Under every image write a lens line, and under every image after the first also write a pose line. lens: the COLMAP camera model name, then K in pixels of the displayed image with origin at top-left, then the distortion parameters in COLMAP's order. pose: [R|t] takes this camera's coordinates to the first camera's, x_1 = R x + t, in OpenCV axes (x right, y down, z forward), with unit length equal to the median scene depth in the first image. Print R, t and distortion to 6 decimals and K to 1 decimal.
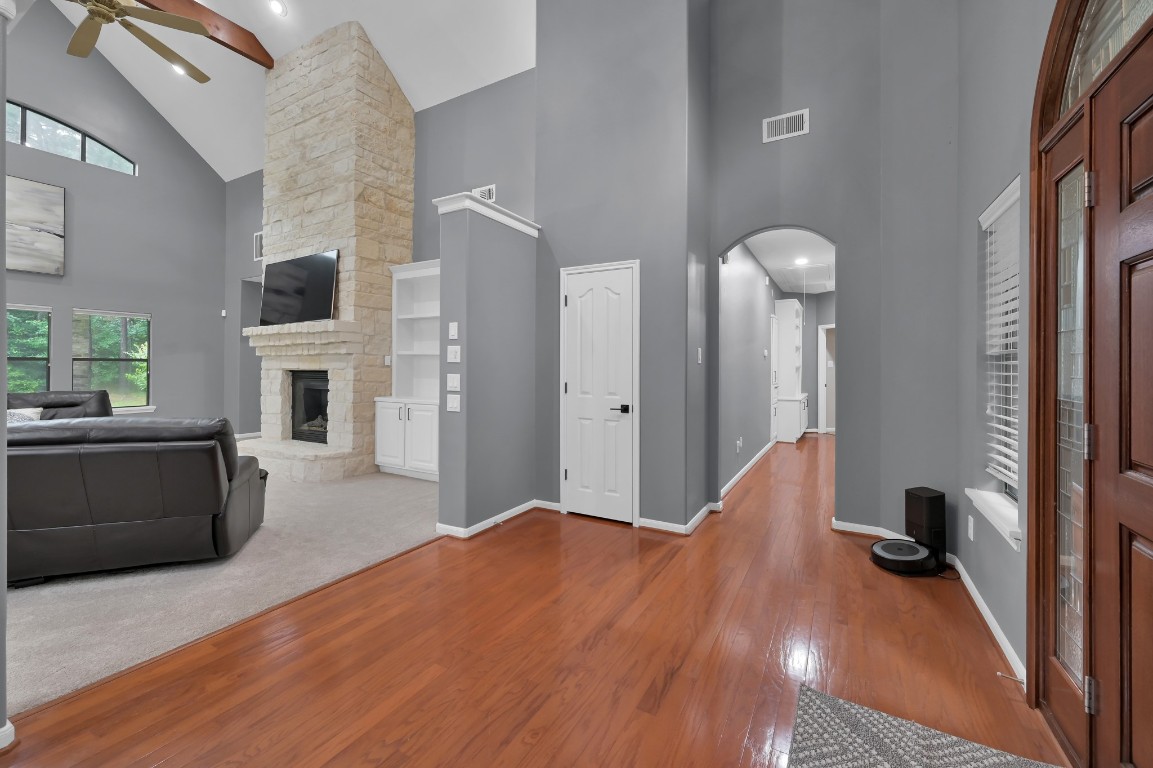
lens RADIAL K [[470.1, 0, 583.4], [0, 470.1, 364.4], [0, 0, 1]] dist [0.000136, 0.000090]
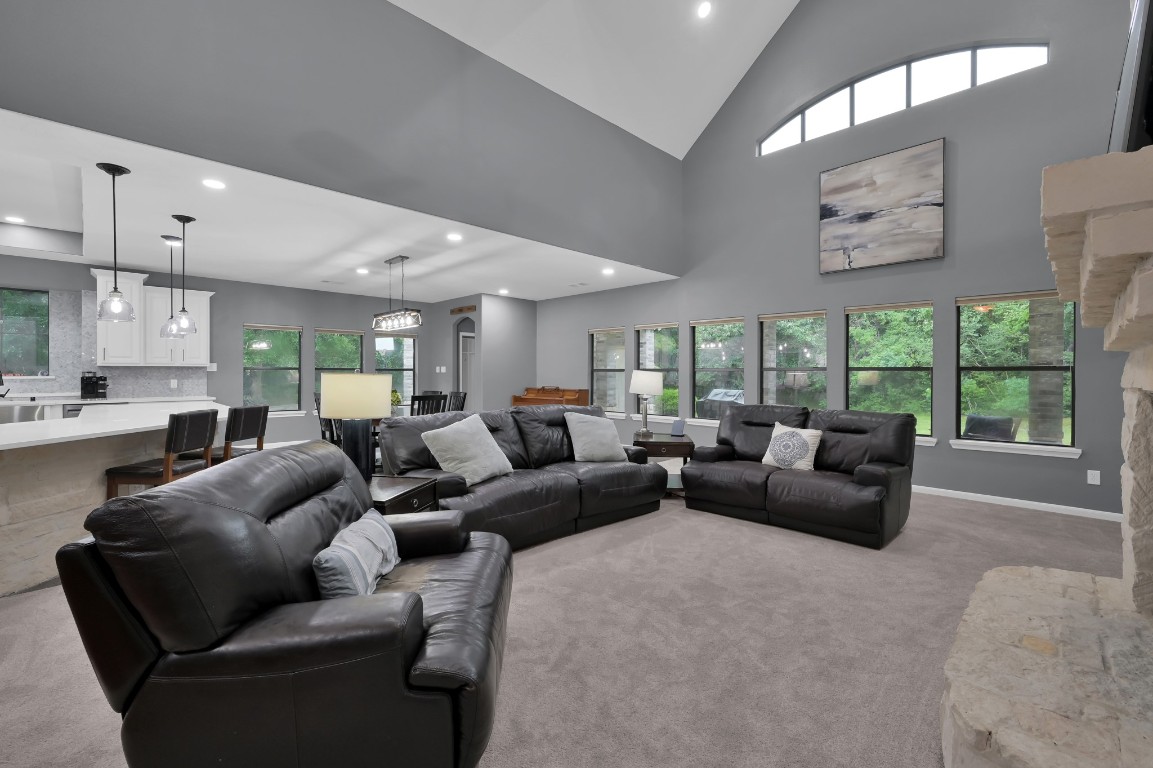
lens RADIAL K [[498.0, 0, 574.6], [0, 498.0, 376.3], [0, 0, 1]] dist [-0.000785, 0.000219]
pose [[-0.288297, 0.001470, -0.957540, -0.212775], [-0.000722, 0.999998, 0.001752, 0.000076], [0.957541, 0.001196, -0.288296, 0.777024]]
